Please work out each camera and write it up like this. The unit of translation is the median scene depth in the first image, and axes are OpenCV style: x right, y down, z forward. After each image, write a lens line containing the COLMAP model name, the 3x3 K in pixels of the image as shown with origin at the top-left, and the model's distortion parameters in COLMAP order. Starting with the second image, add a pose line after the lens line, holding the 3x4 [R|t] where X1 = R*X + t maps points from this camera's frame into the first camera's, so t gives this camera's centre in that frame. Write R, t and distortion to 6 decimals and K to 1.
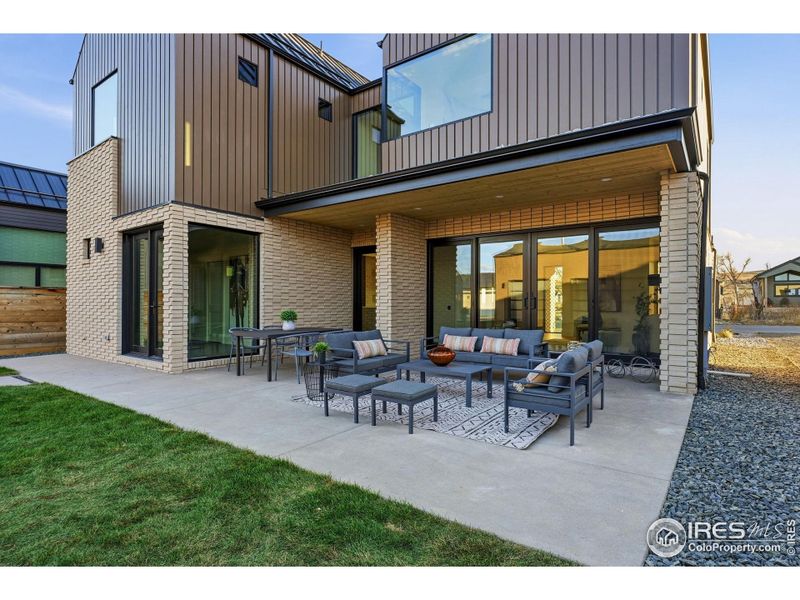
lens RADIAL K [[433.2, 0, 402.6], [0, 433.2, 306.6], [0, 0, 1]] dist [0.001566, 0.001523]
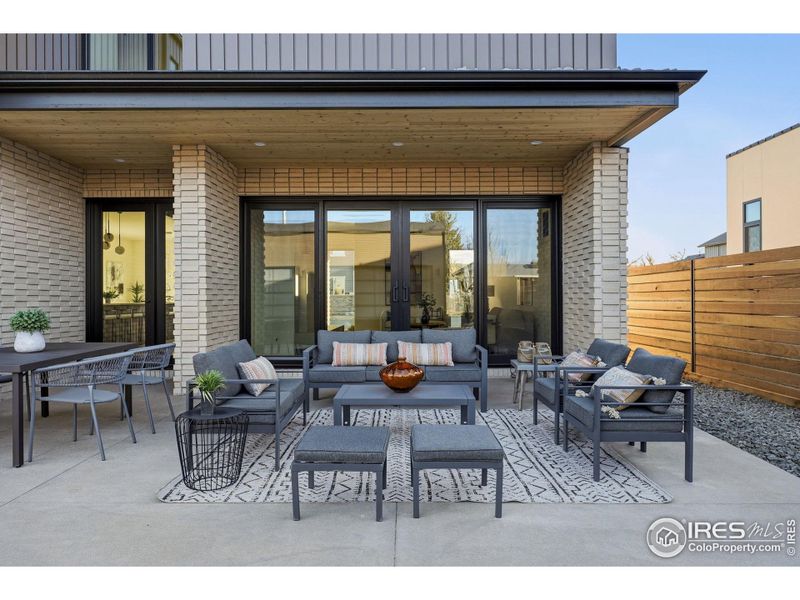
lens RADIAL K [[536.3, 0, 398.1], [0, 536.3, 296.9], [0, 0, 1]] dist [-0.004138, -0.000667]
pose [[0.811029, -0.005739, 0.584978, -0.278078], [0.010043, 0.999941, -0.004114, 0.000729], [-0.584920, 0.009211, 0.811039, 0.272564]]
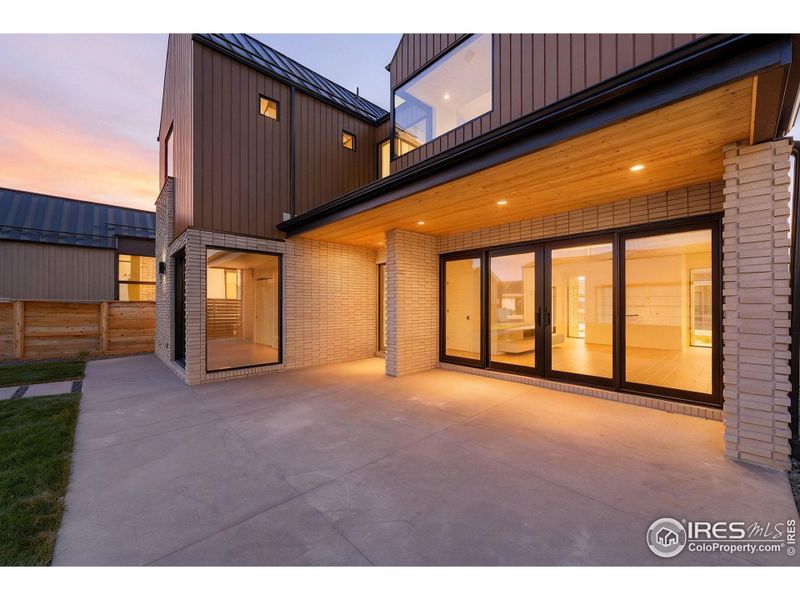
lens RADIAL K [[322.9, 0, 395.7], [0, 322.9, 303.6], [0, 0, 1]] dist [-0.003285, 0.000234]
pose [[0.981204, -0.005787, -0.192886, 0.132184], [0.004887, 0.999975, -0.005139, -0.043059], [0.192911, 0.004100, 0.981208, 0.296038]]
